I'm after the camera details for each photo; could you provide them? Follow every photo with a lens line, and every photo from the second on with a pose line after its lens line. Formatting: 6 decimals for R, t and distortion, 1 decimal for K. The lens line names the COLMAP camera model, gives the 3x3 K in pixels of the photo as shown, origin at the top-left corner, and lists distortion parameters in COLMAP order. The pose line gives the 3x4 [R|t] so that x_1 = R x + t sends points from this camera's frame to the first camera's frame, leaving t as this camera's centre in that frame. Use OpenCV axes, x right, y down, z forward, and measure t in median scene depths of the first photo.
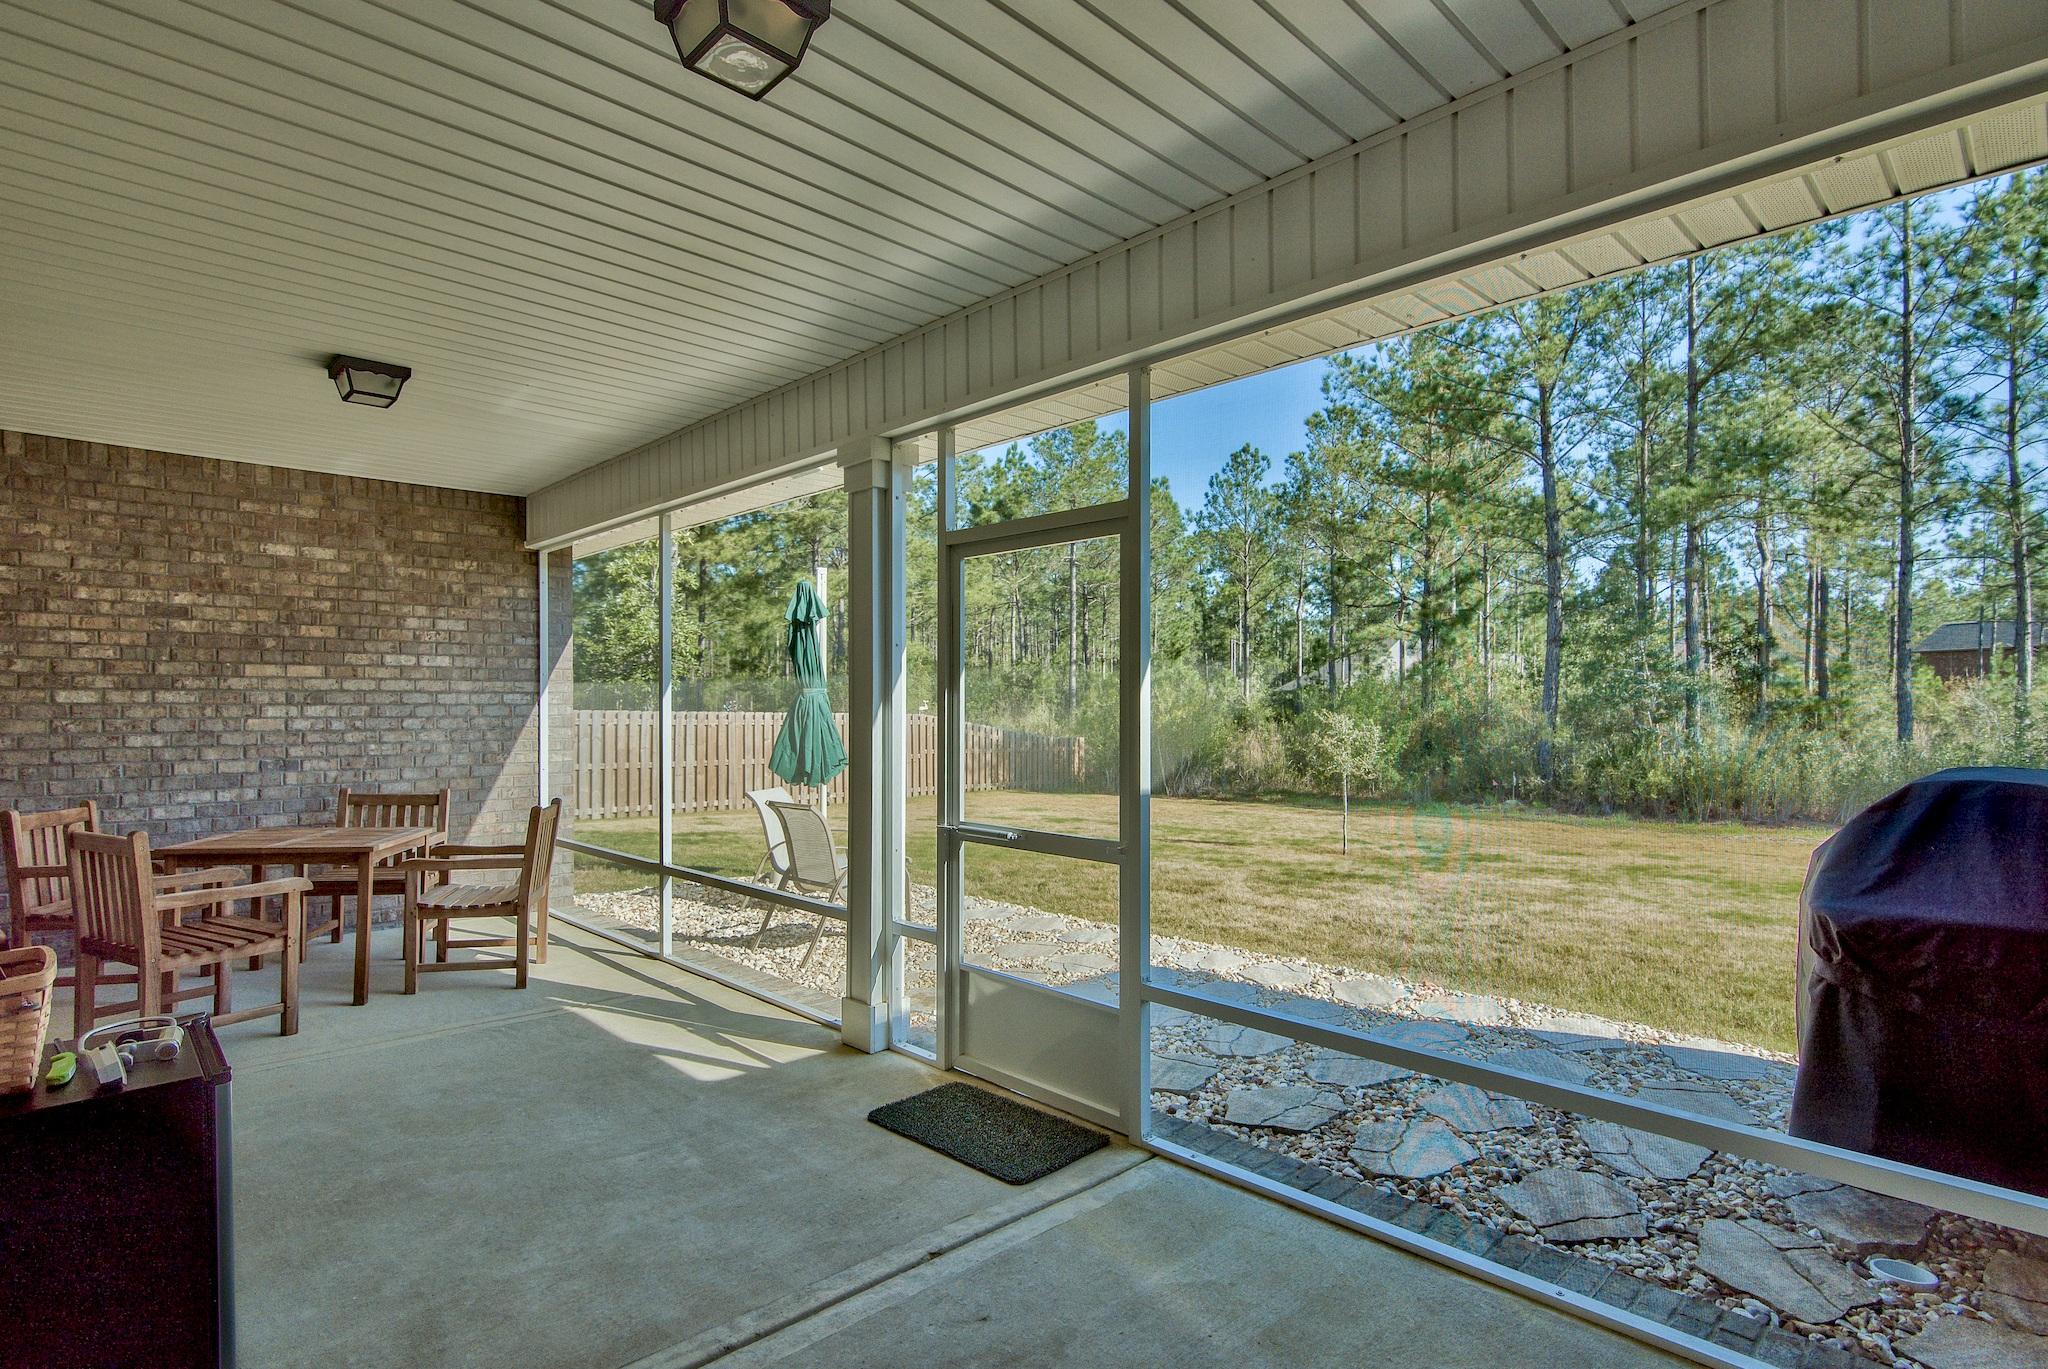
lens RADIAL K [[1004.7, 0, 1009.1], [0, 1004.7, 689.7], [0, 0, 1]] dist [-0.000028, -0.000562]
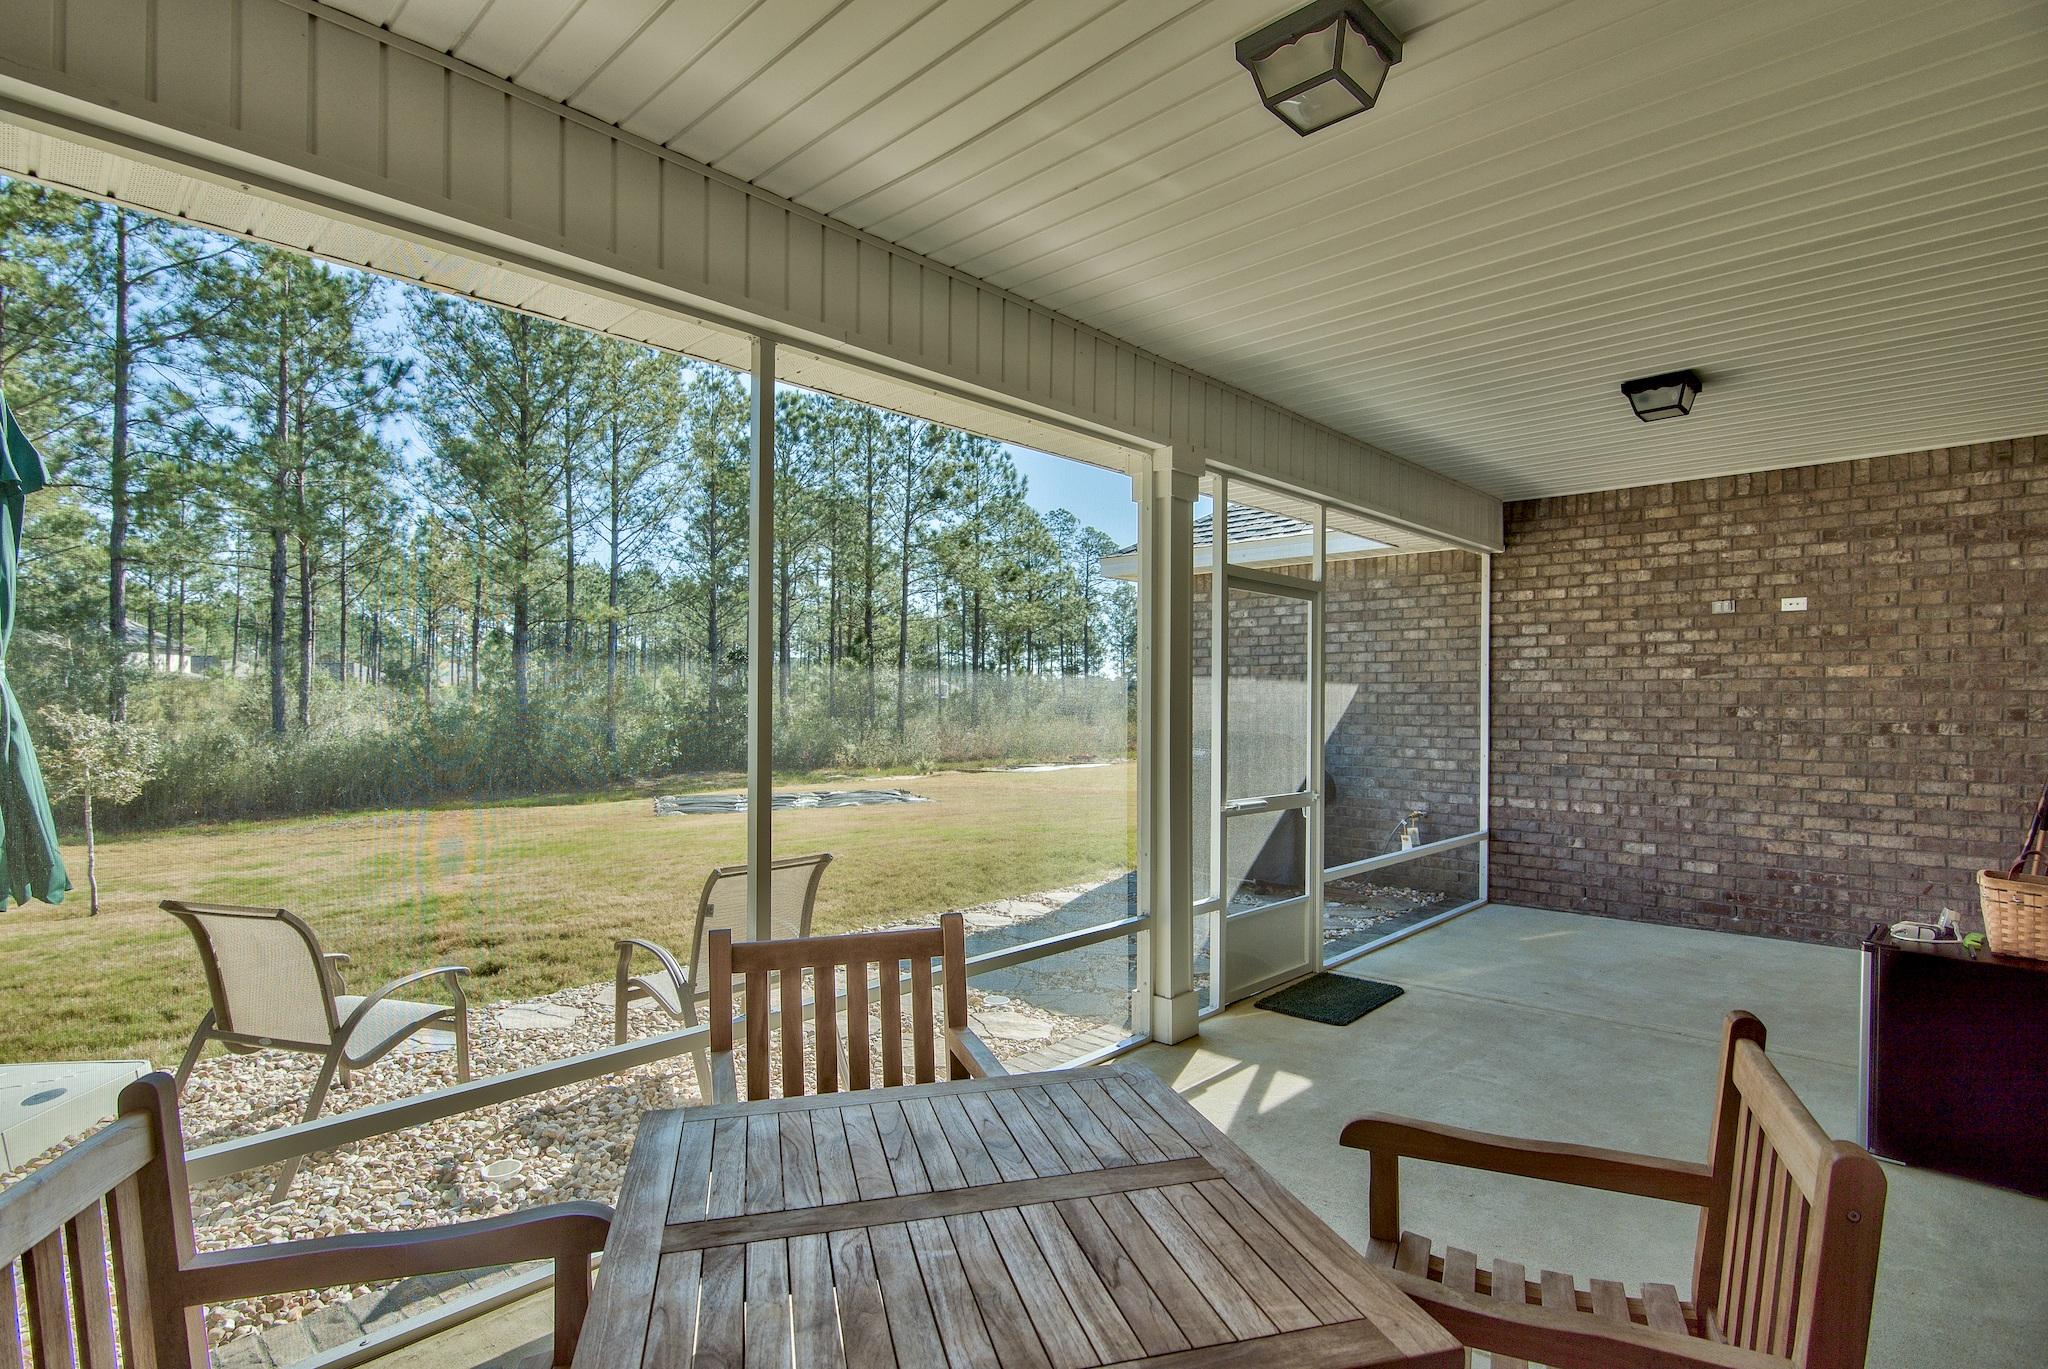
lens RADIAL K [[1004.7, 0, 1009.2], [0, 1004.7, 692.4], [0, 0, 1]] dist [-0.000028, -0.000562]
pose [[-0.021216, 0.015310, 0.999658, -1.233258], [-0.011321, 0.999815, -0.015553, 0.019861], [-0.999711, -0.011647, -0.021038, 1.258110]]
